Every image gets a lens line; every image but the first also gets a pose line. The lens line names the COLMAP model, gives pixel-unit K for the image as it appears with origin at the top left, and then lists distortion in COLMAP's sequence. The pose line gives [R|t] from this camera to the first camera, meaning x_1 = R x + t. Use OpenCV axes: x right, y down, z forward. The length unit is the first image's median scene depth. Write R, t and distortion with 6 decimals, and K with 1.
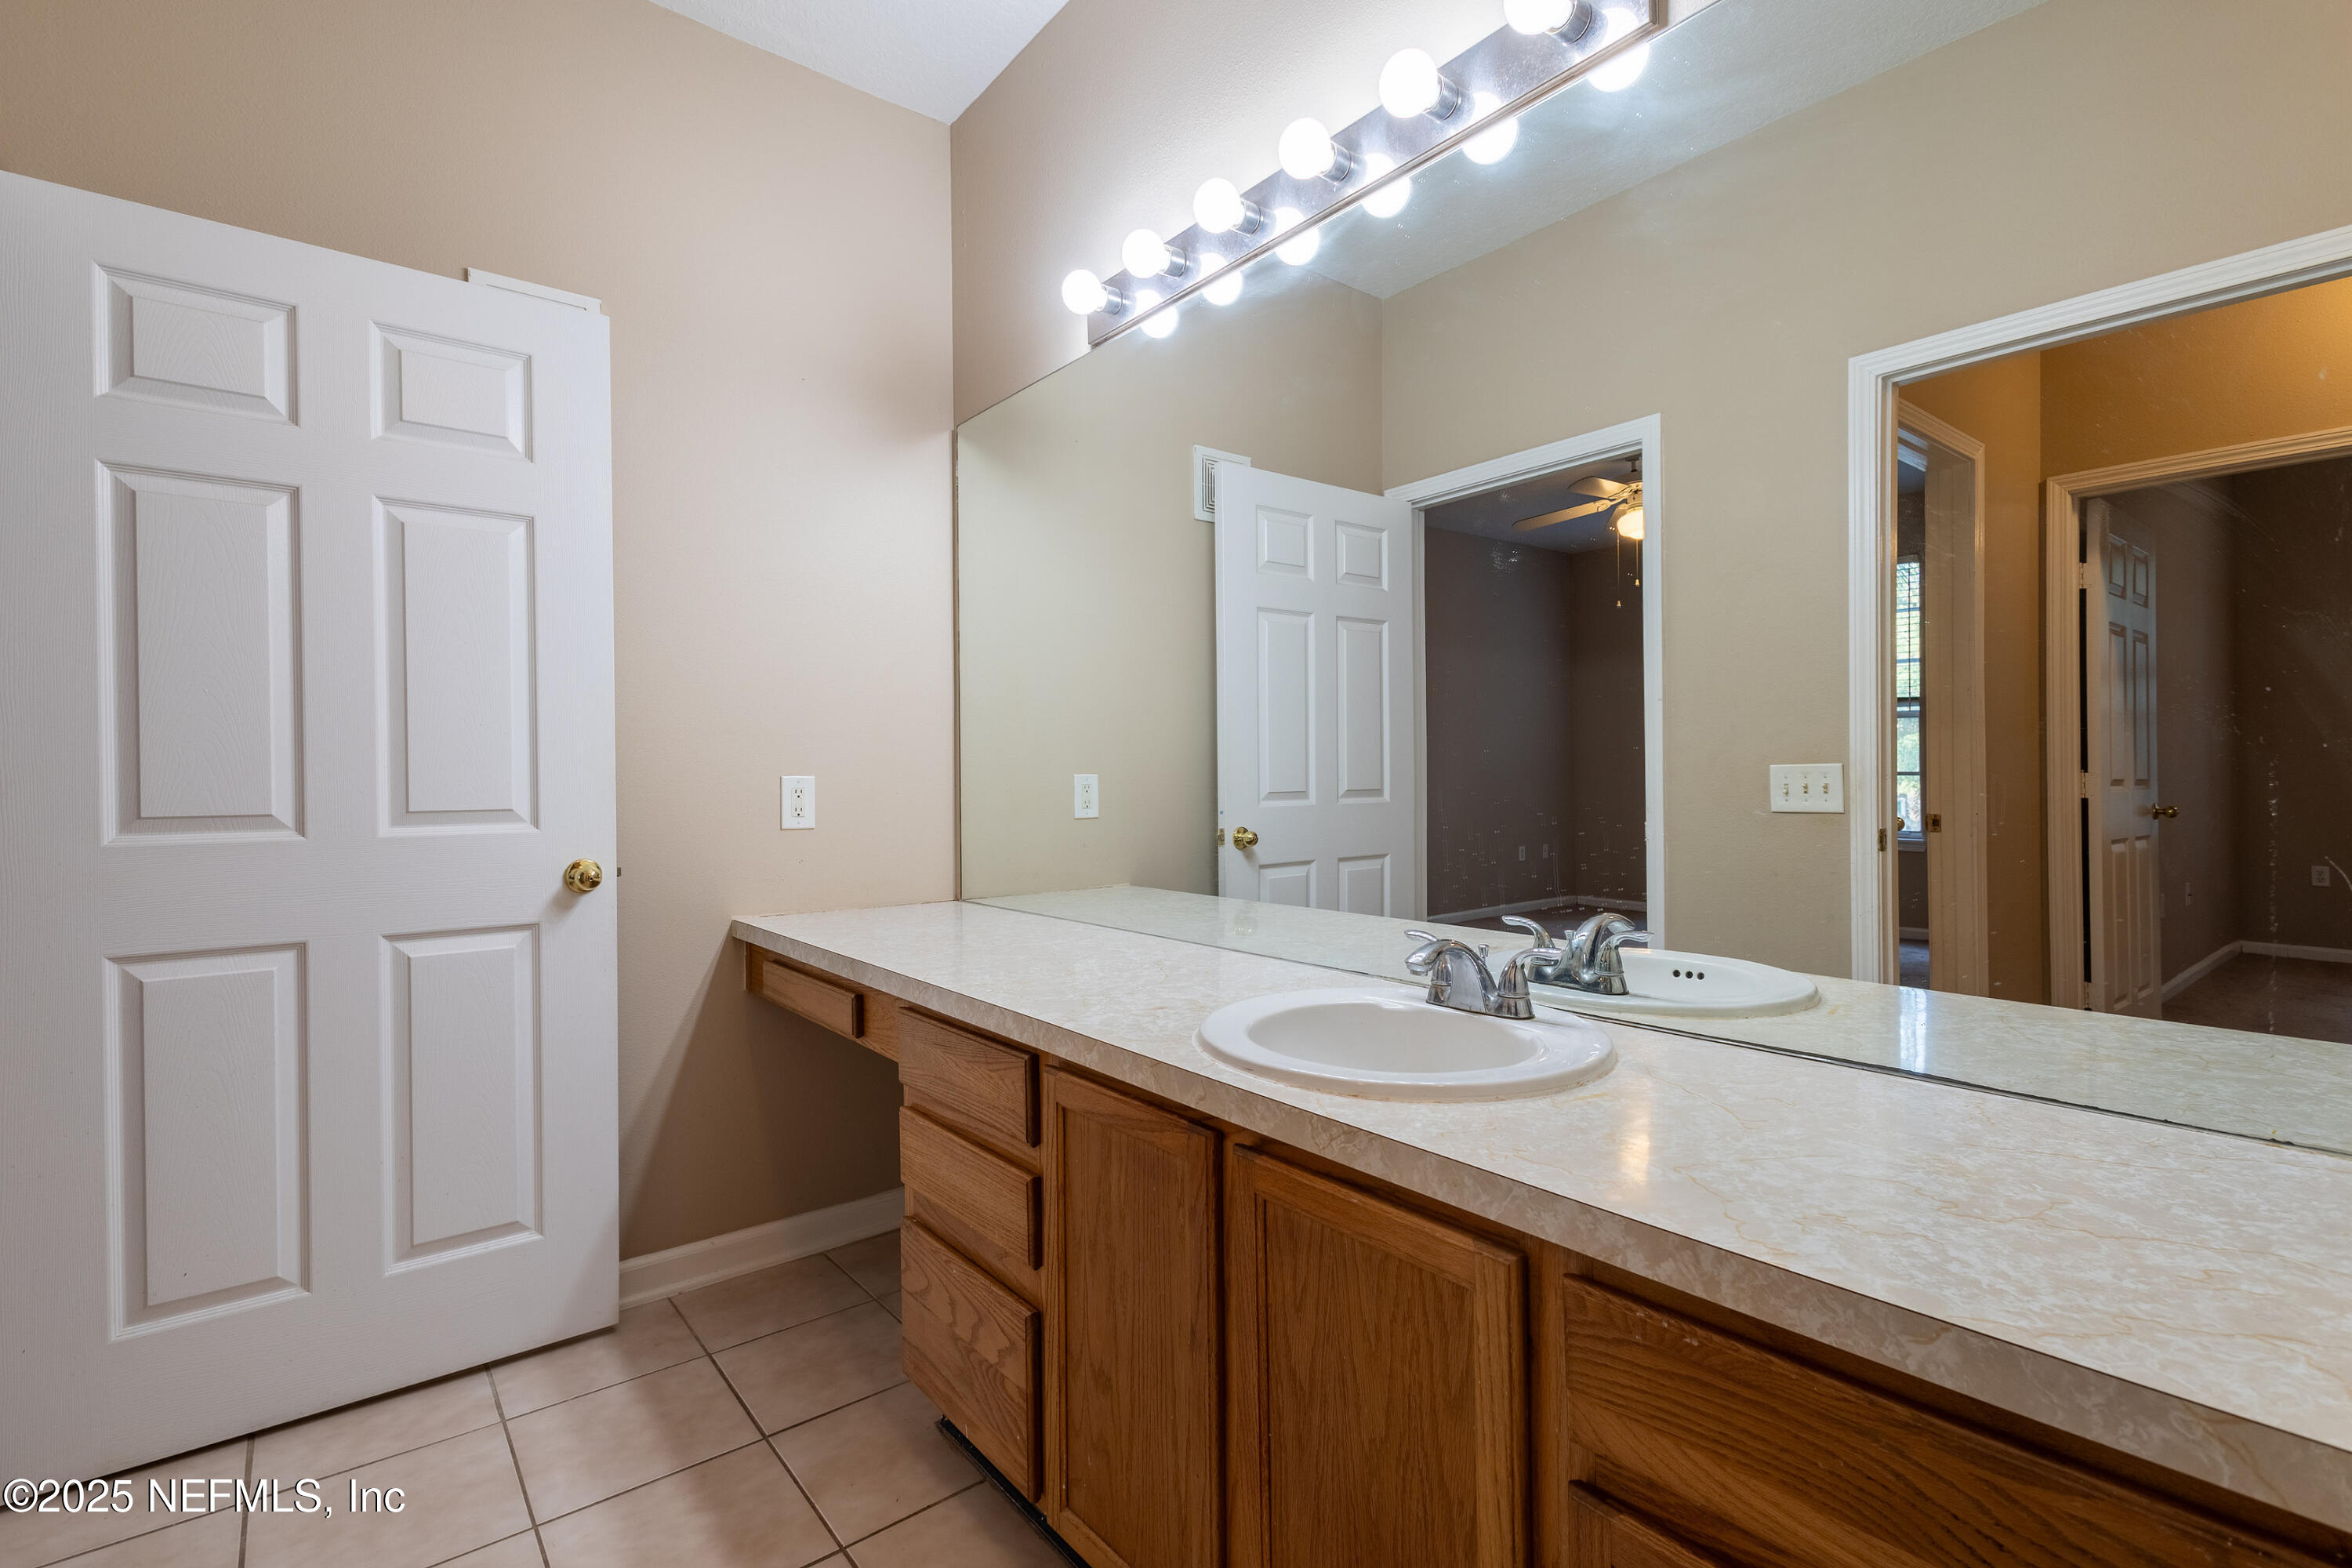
lens RADIAL K [[1085.1, 0, 1165.5], [0, 1085.1, 771.2], [0, 0, 1]] dist [0.002827, 0.000920]
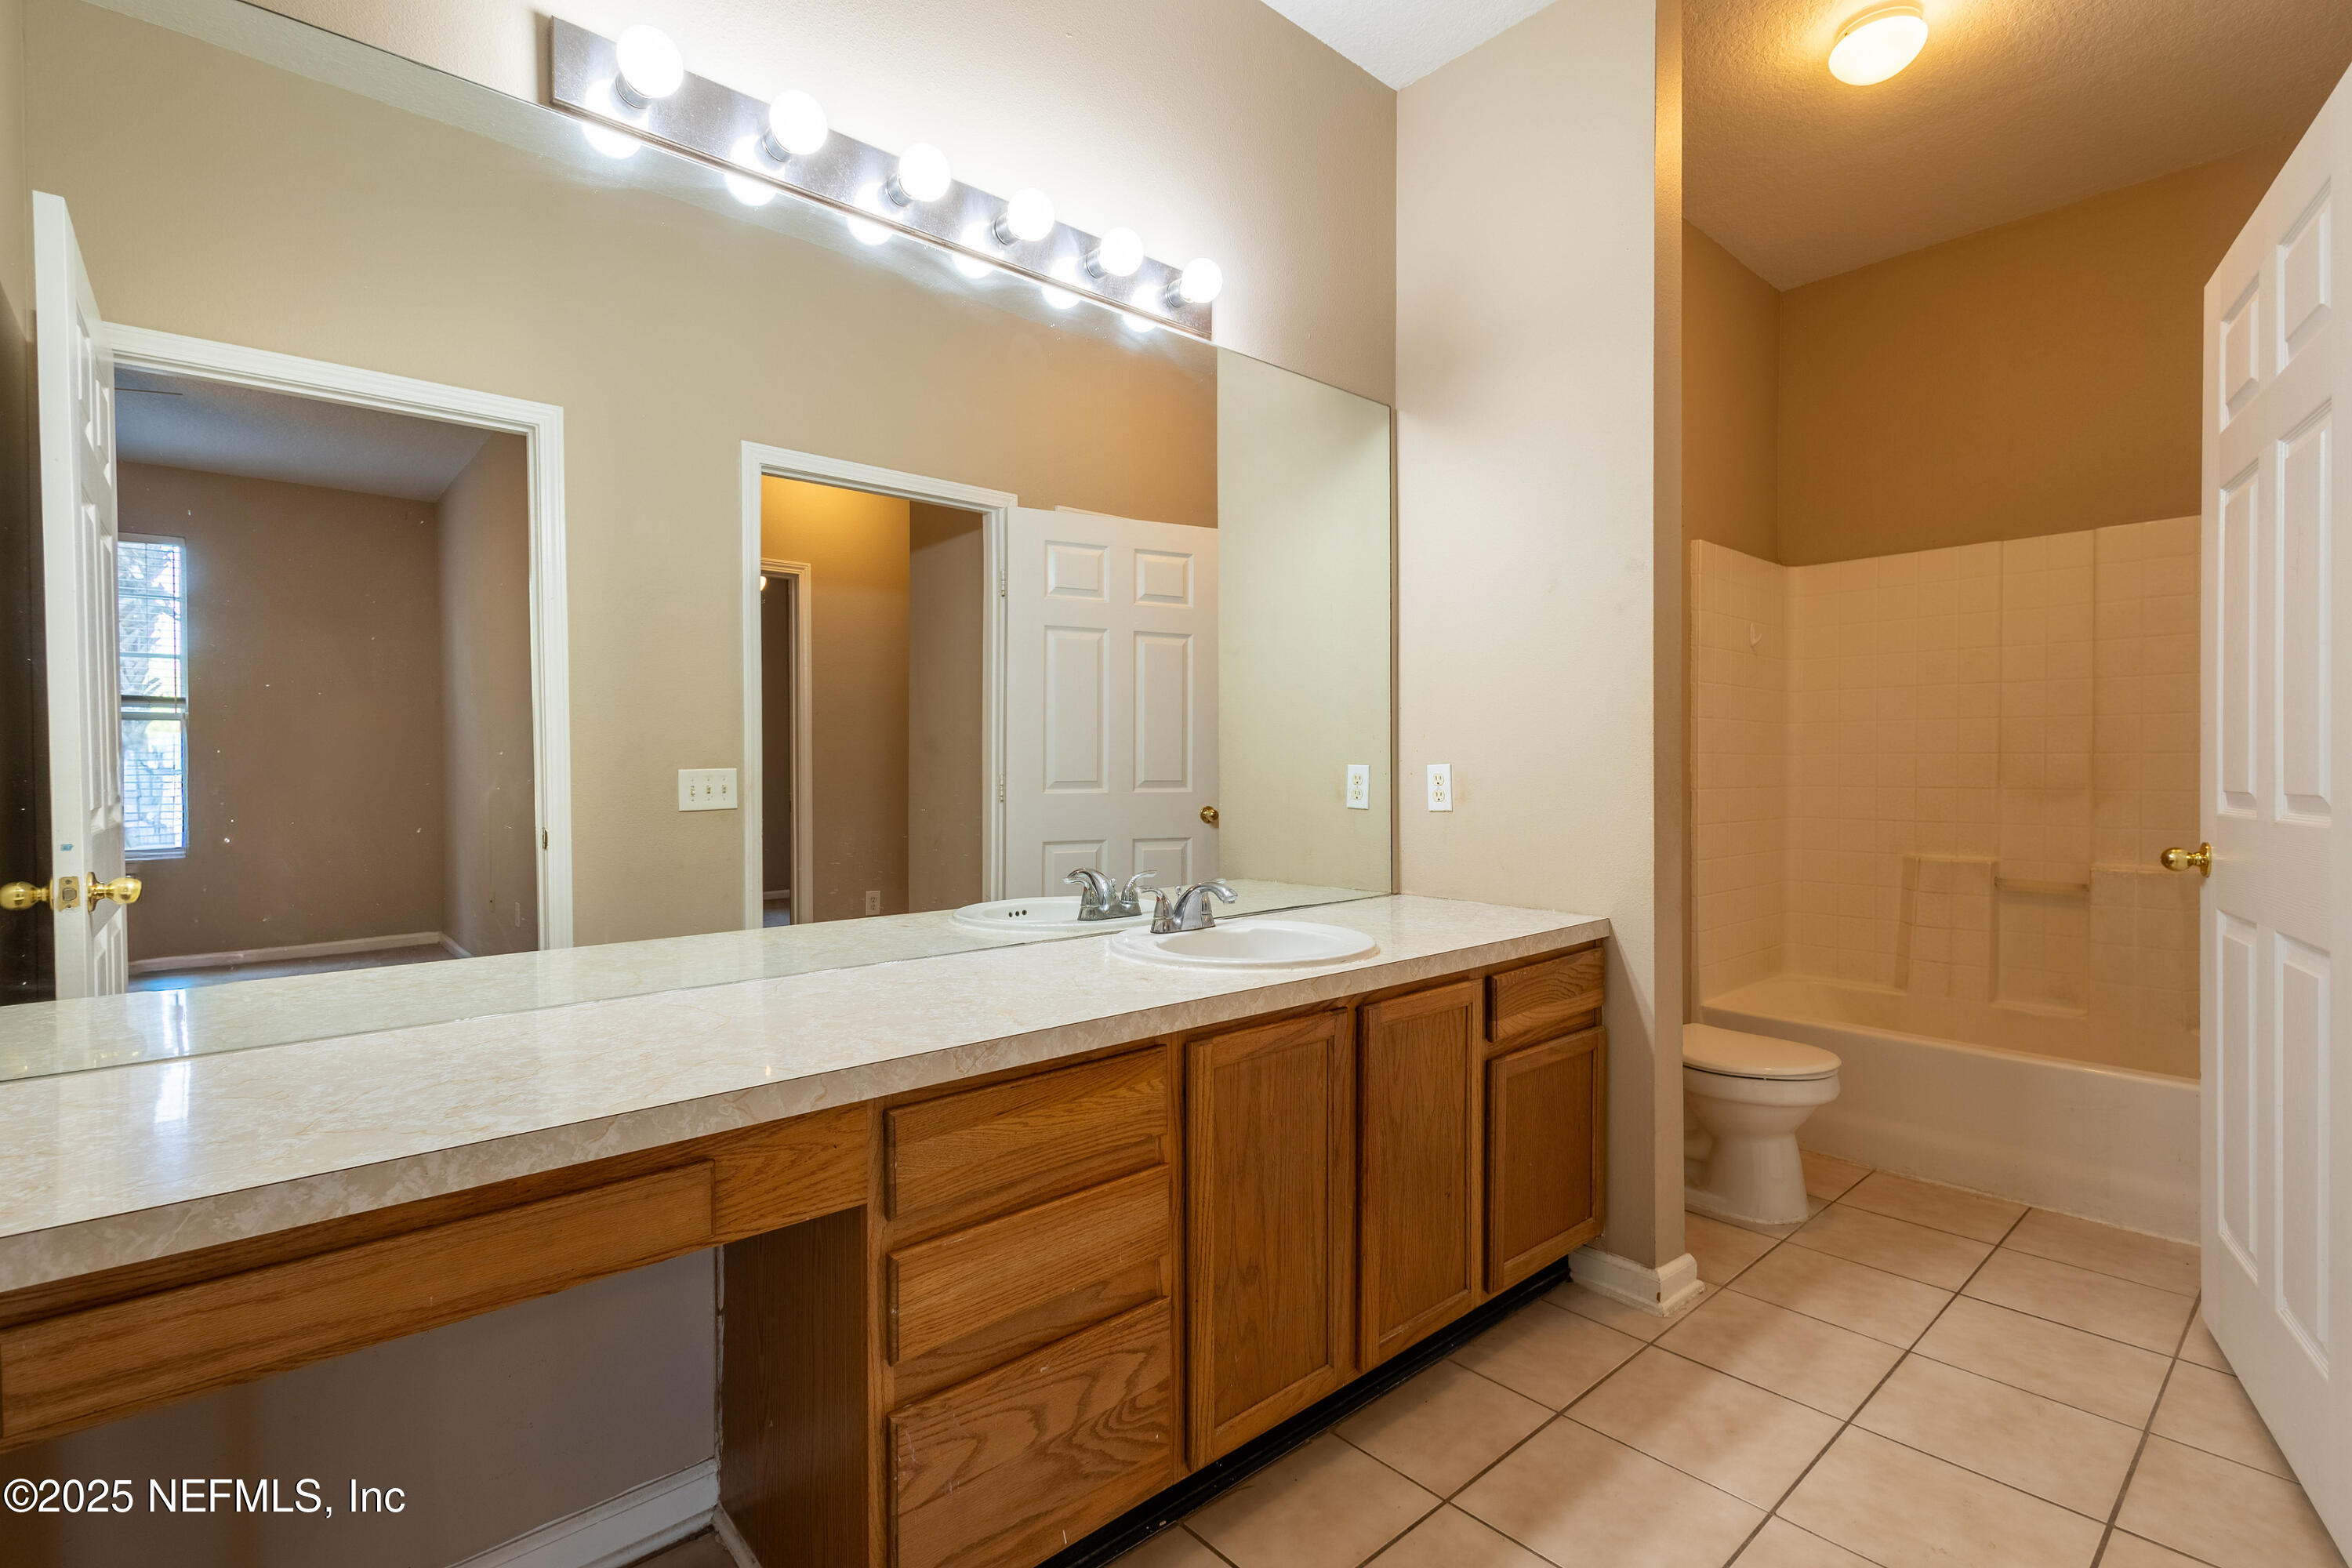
lens RADIAL K [[1085.1, 0, 1164.8], [0, 1085.1, 787.2], [0, 0, 1]] dist [0.002827, 0.000920]
pose [[-0.057699, -0.006269, 0.998314, -1.032878], [0.004804, 0.999967, 0.006557, 0.013504], [-0.998322, 0.005174, -0.057667, 0.964279]]
